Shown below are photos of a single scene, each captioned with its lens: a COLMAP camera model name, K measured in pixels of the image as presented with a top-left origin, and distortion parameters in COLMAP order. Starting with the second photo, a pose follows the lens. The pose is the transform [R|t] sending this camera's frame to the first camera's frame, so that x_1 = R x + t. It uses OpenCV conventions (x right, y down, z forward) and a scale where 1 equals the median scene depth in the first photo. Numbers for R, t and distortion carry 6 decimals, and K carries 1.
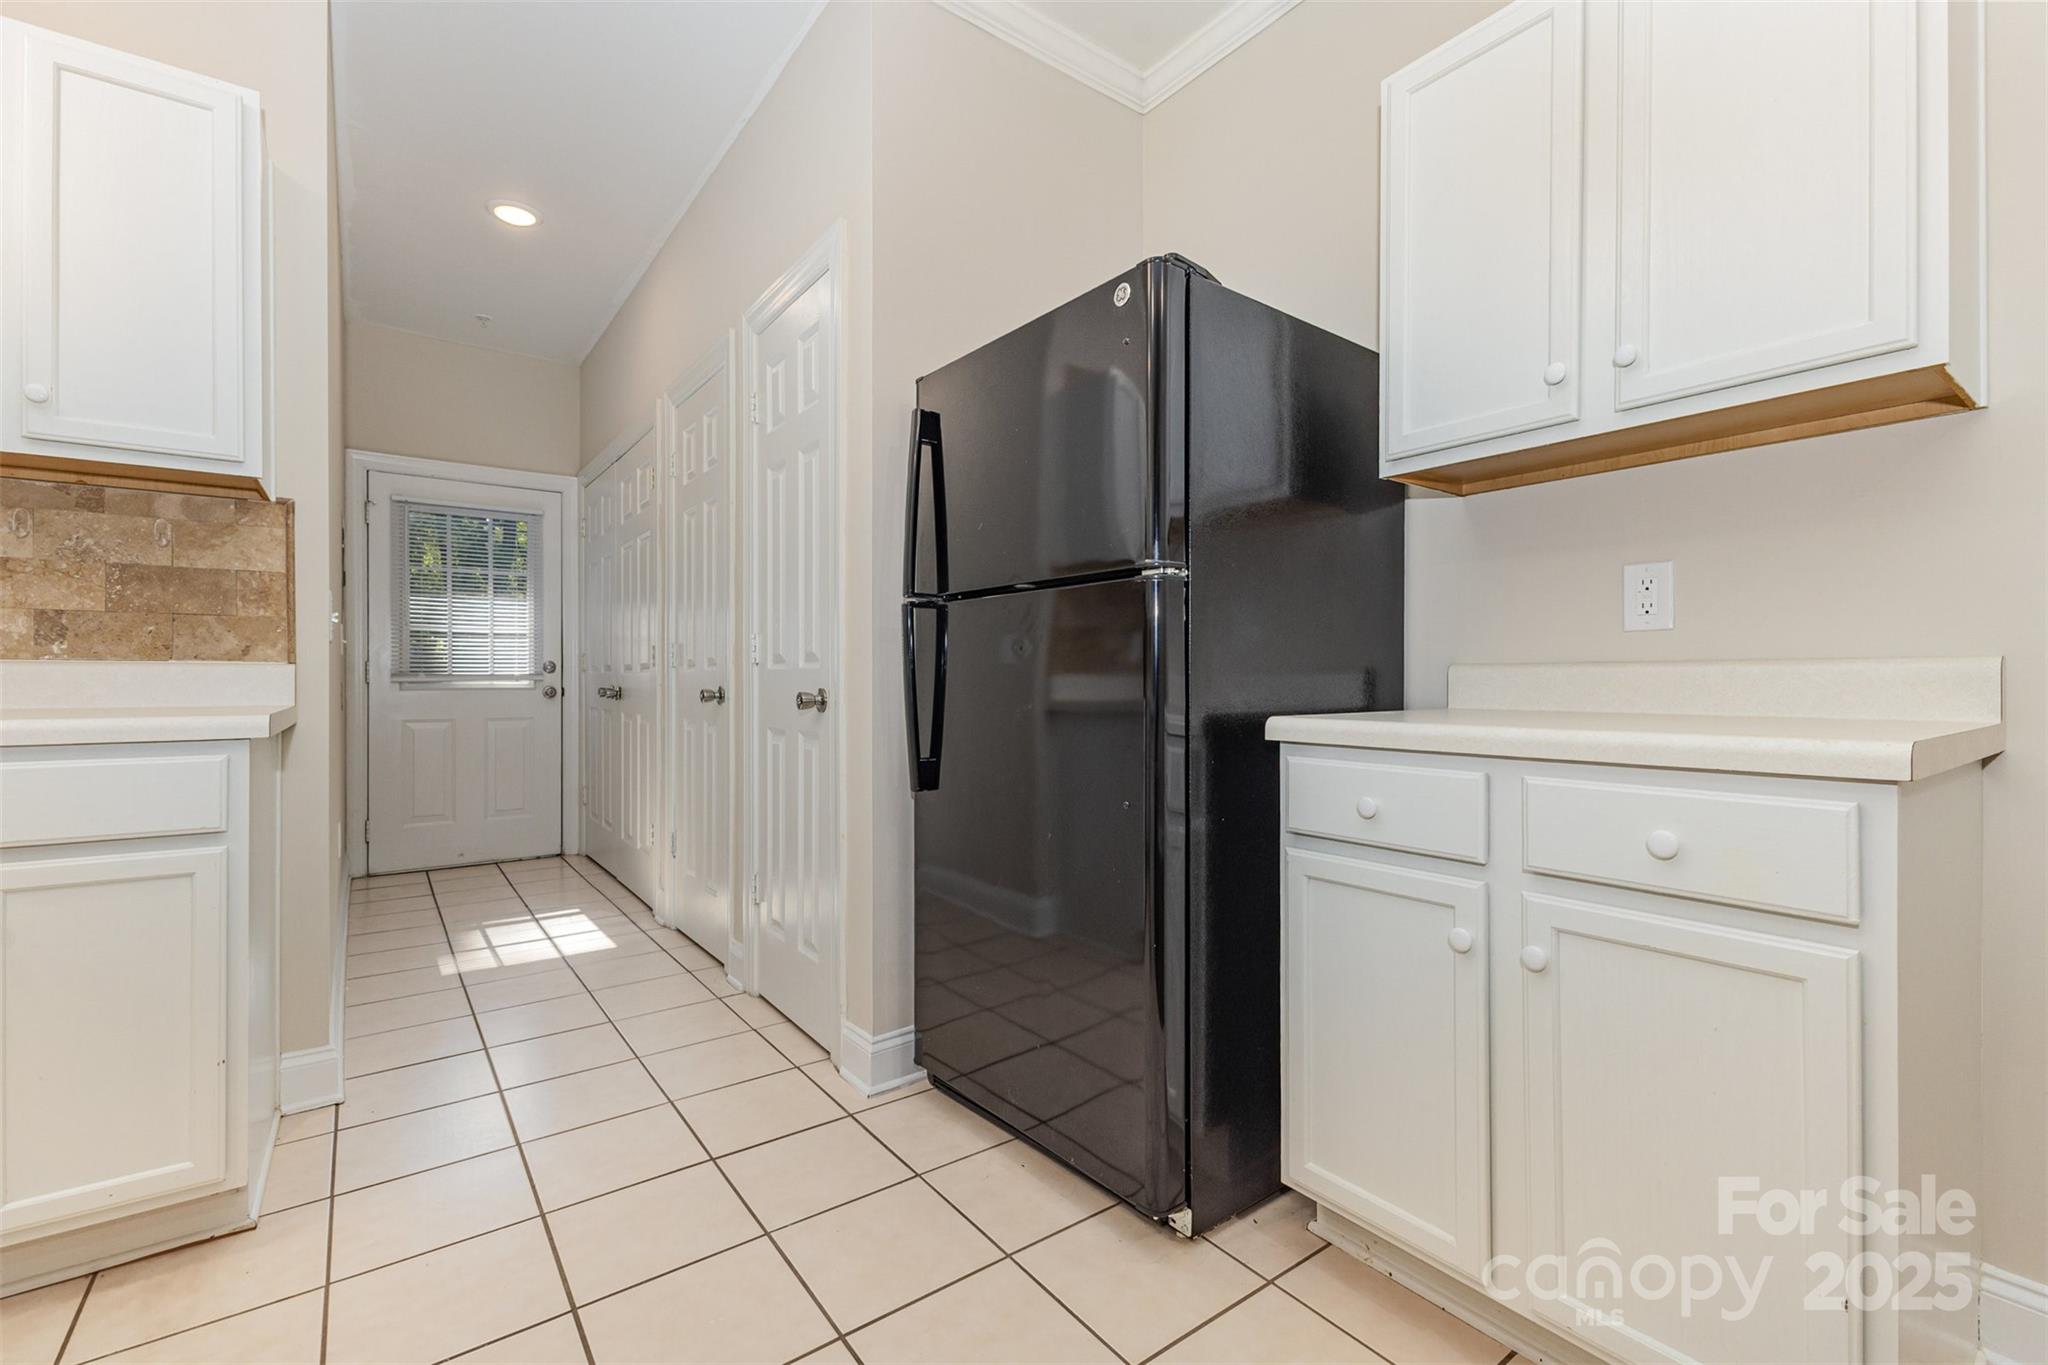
lens RADIAL K [[880.9, 0, 1041.8], [0, 880.9, 681.9], [0, 0, 1]] dist [0.006971, -0.001348]
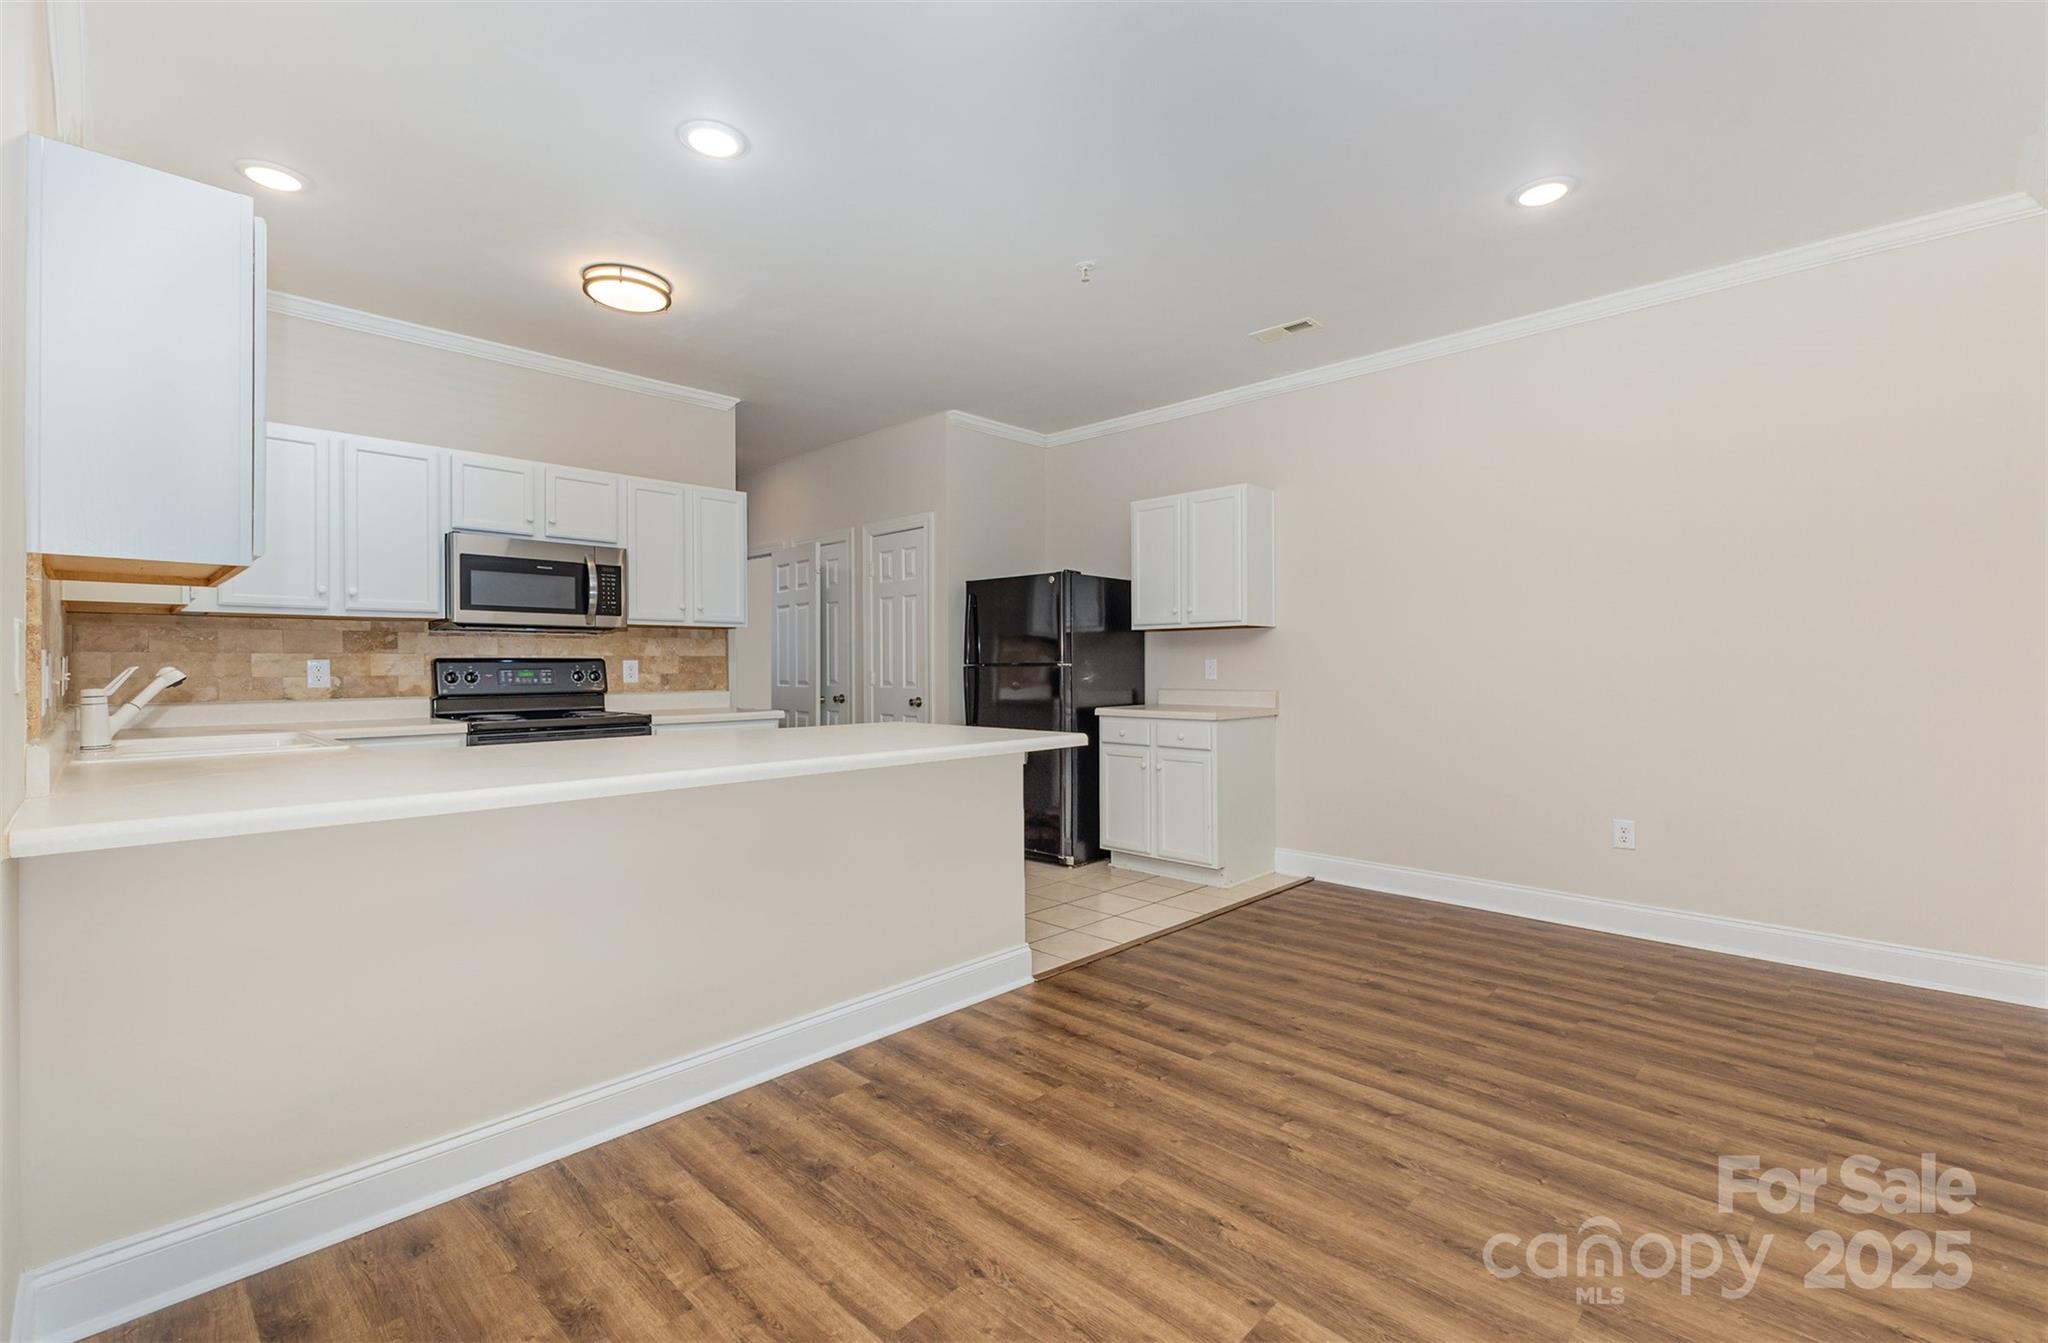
lens RADIAL K [[888.3, 0, 1031.2], [0, 888.3, 673.2], [0, 0, 1]] dist [0.000514, 0.000136]
pose [[0.988061, -0.005170, 0.153978, -0.395269], [0.004158, 0.999968, 0.006892, -0.092415], [-0.154008, -0.006169, 0.988050, -1.802331]]
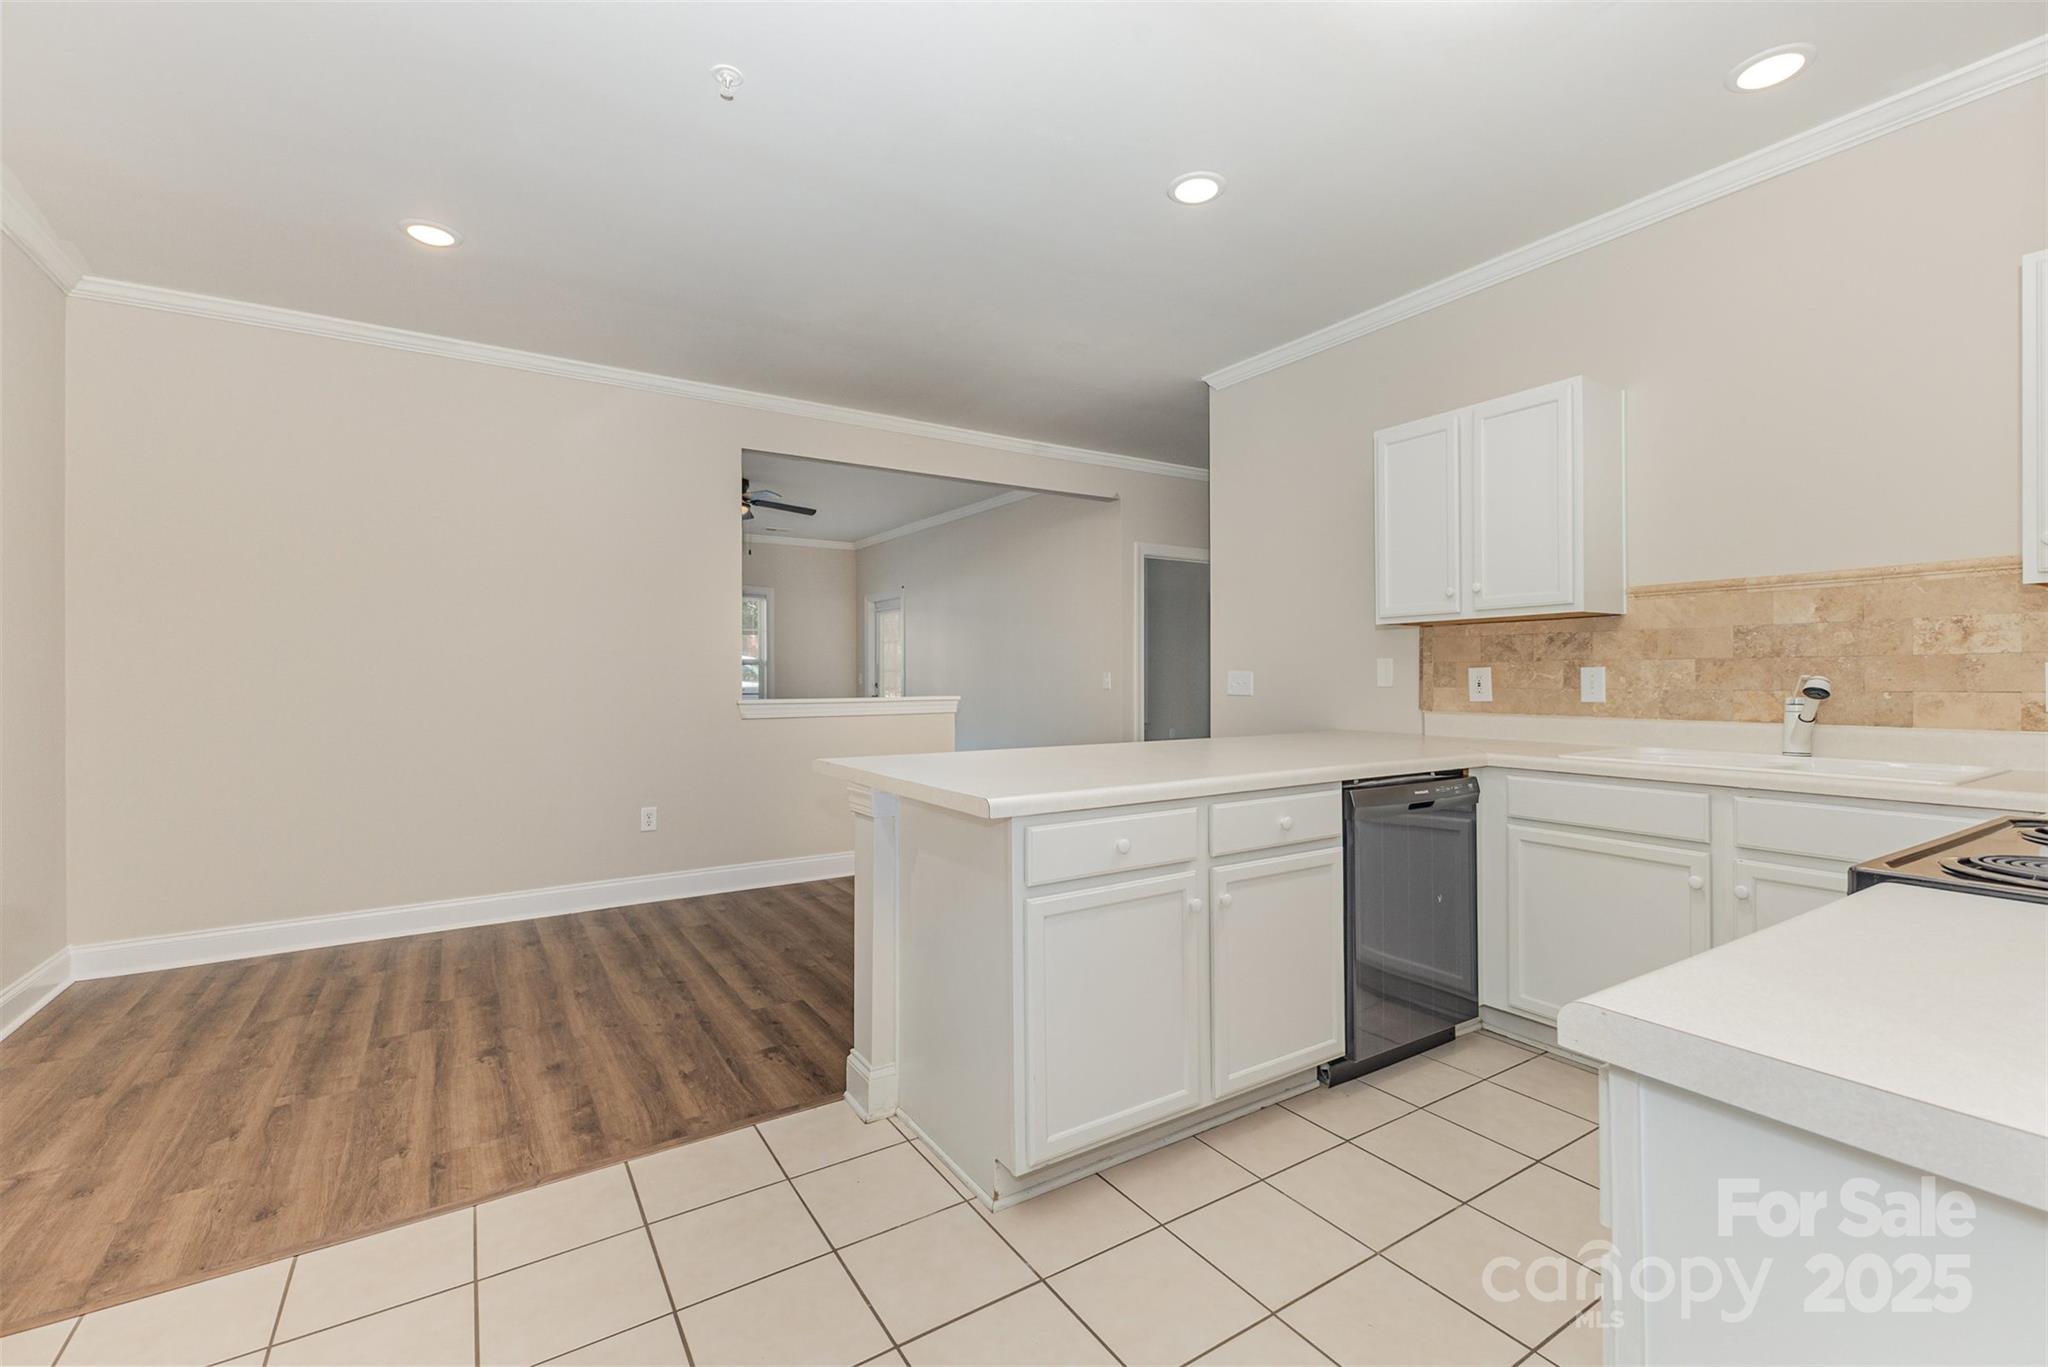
lens RADIAL K [[880.9, 0, 1031.1], [0, 880.9, 683.8], [0, 0, 1]] dist [0.006971, -0.001348]
pose [[-0.996838, 0.005084, 0.079293, -0.509516], [0.005900, 0.999932, 0.010060, -0.106539], [-0.079236, 0.010497, -0.996801, 1.192458]]
